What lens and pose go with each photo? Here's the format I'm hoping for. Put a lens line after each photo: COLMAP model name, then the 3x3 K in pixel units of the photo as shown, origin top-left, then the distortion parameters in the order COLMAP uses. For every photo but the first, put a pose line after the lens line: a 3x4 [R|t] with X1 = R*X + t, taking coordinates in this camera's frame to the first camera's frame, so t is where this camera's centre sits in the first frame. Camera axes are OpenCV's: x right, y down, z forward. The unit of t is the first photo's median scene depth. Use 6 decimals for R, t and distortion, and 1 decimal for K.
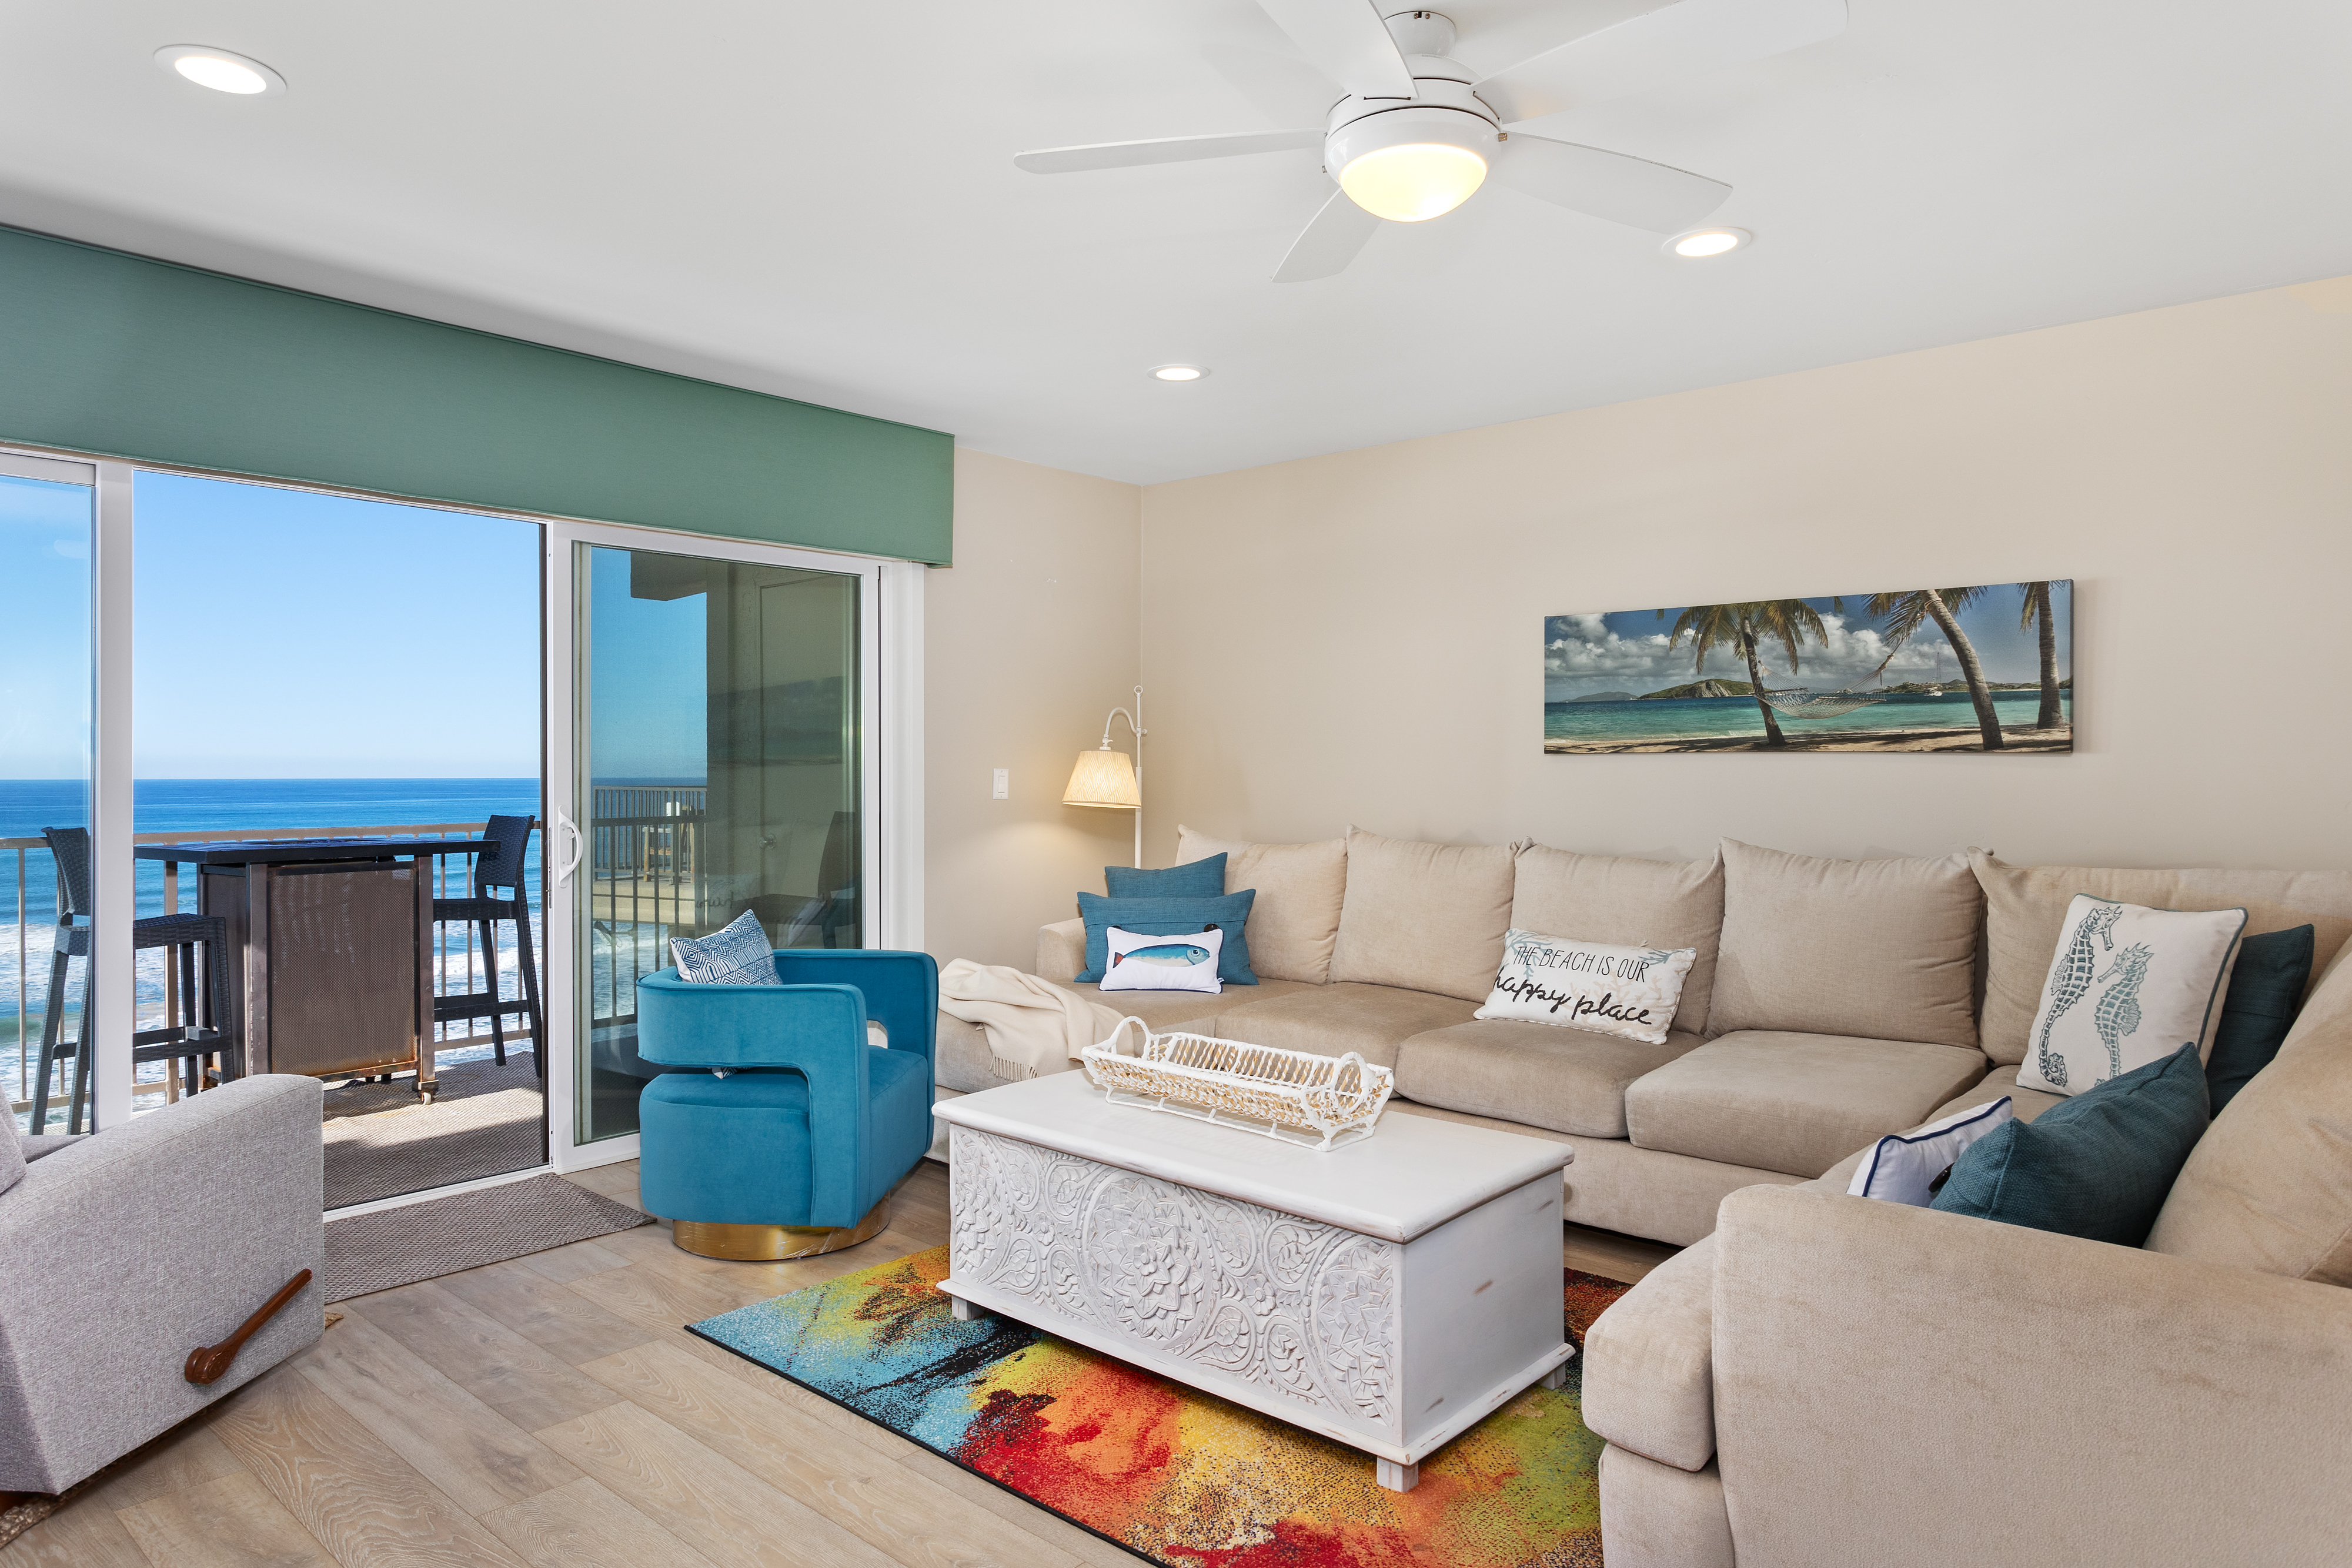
lens RADIAL K [[1412.4, 0, 1176.0], [0, 1412.4, 784.0], [0, 0, 1]] dist [-0.003805, -0.000508]
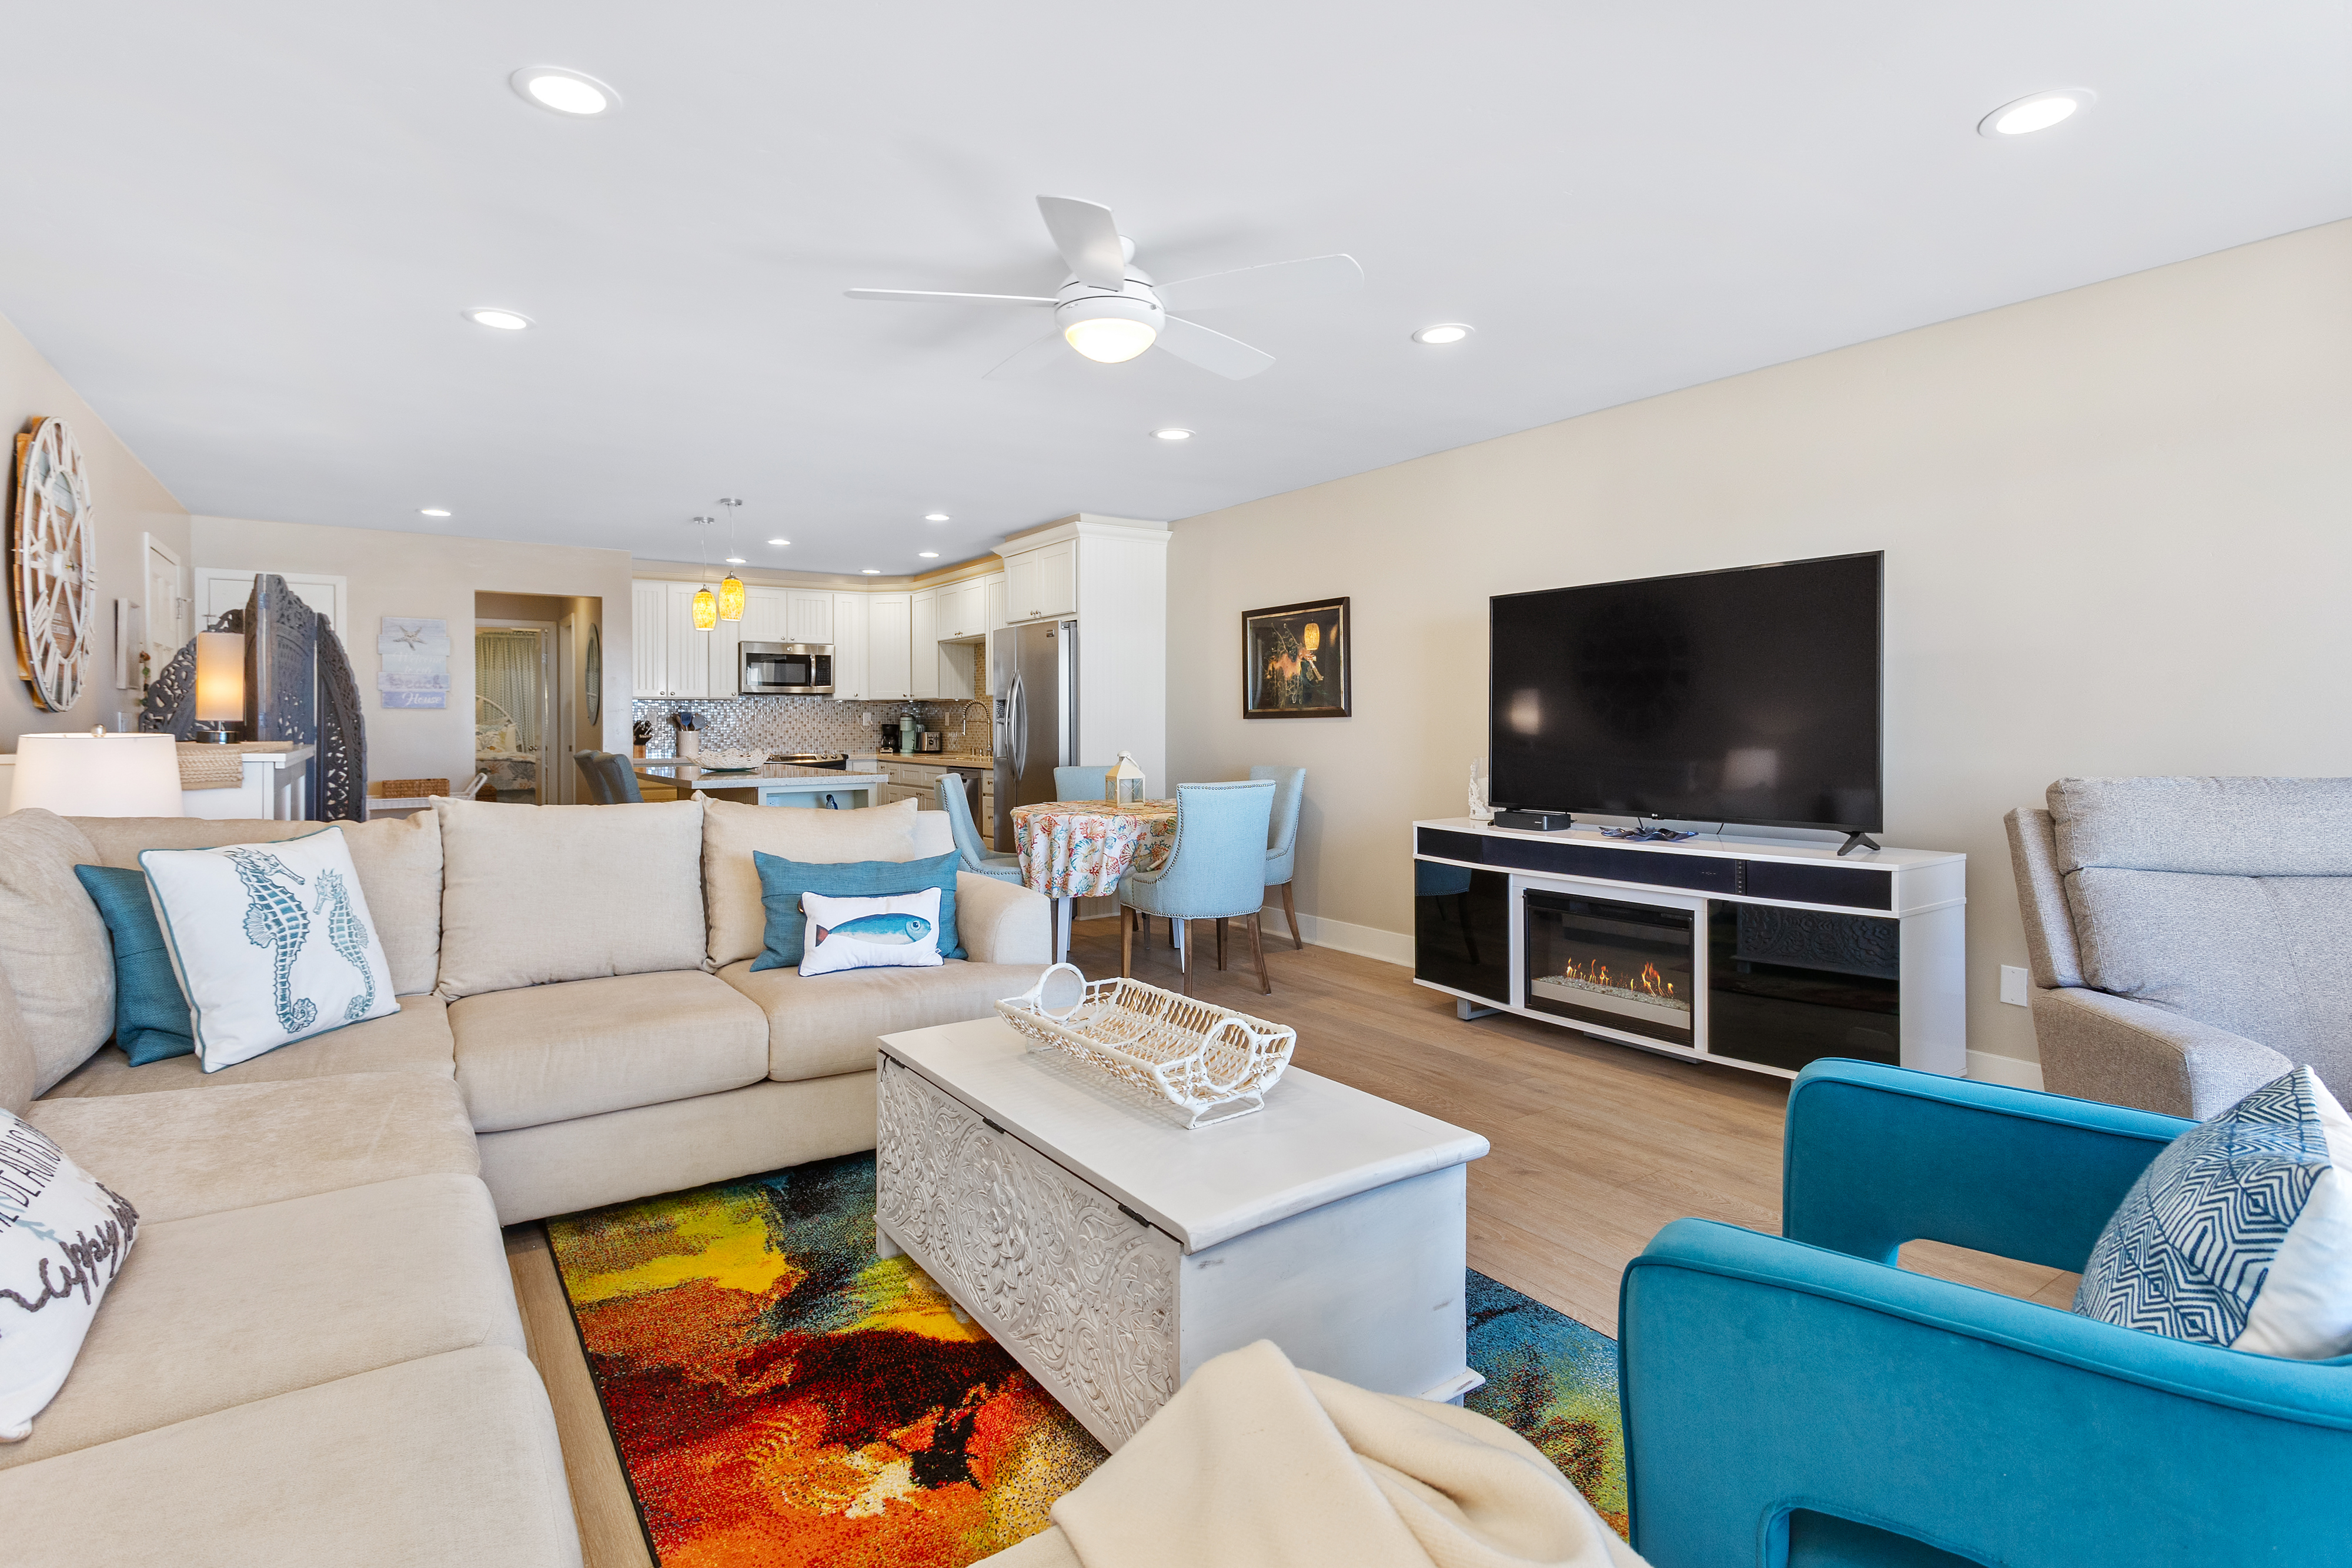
lens RADIAL K [[1159.3, 0, 1180.9], [0, 1159.3, 736.4], [0, 0, 1]] dist [-0.000695, -0.000043]
pose [[-0.970692, 0.003388, 0.240305, -0.118472], [0.009171, 0.999695, 0.022948, -0.002255], [-0.240154, 0.024479, -0.970426, 1.191396]]
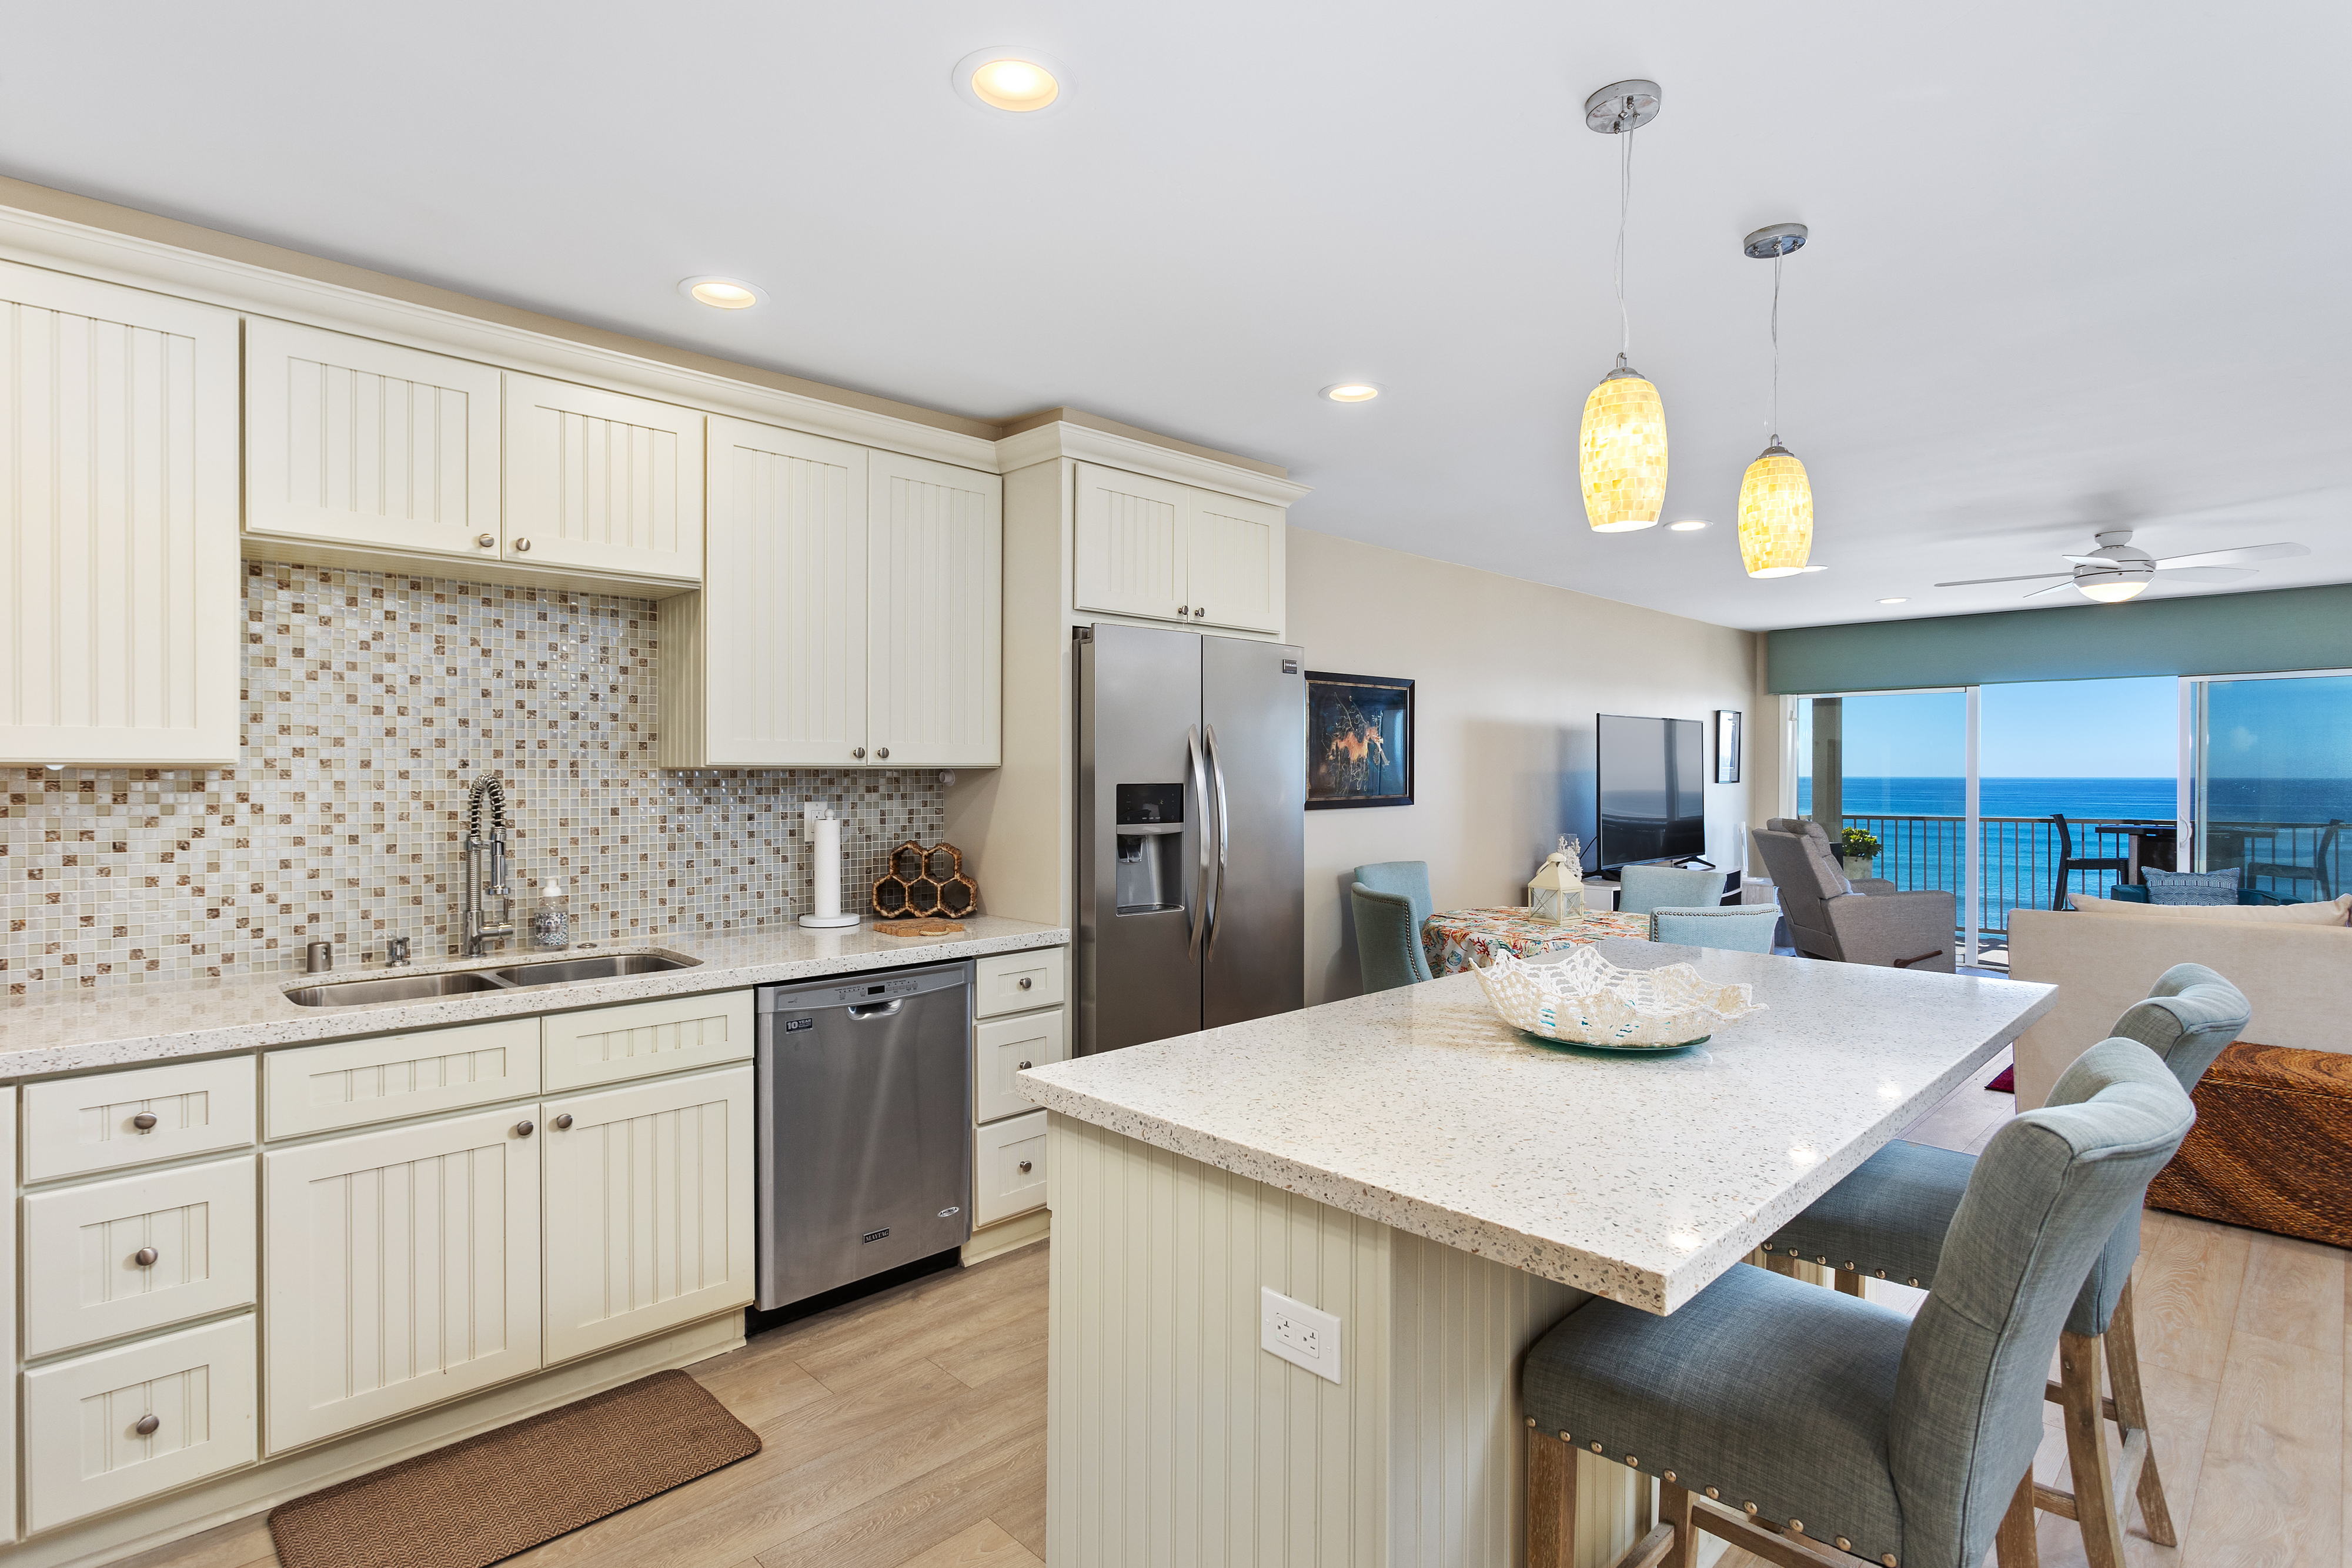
lens RADIAL K [[1154.6, 0, 1172.8], [0, 1154.6, 773.7], [0, 0, 1]] dist [-0.004977, -0.000469]
pose [[-0.077776, 0.002670, -0.996967, 1.344302], [-0.010512, 0.999939, 0.003498, -0.029223], [0.996915, 0.010752, -0.077744, -0.351867]]
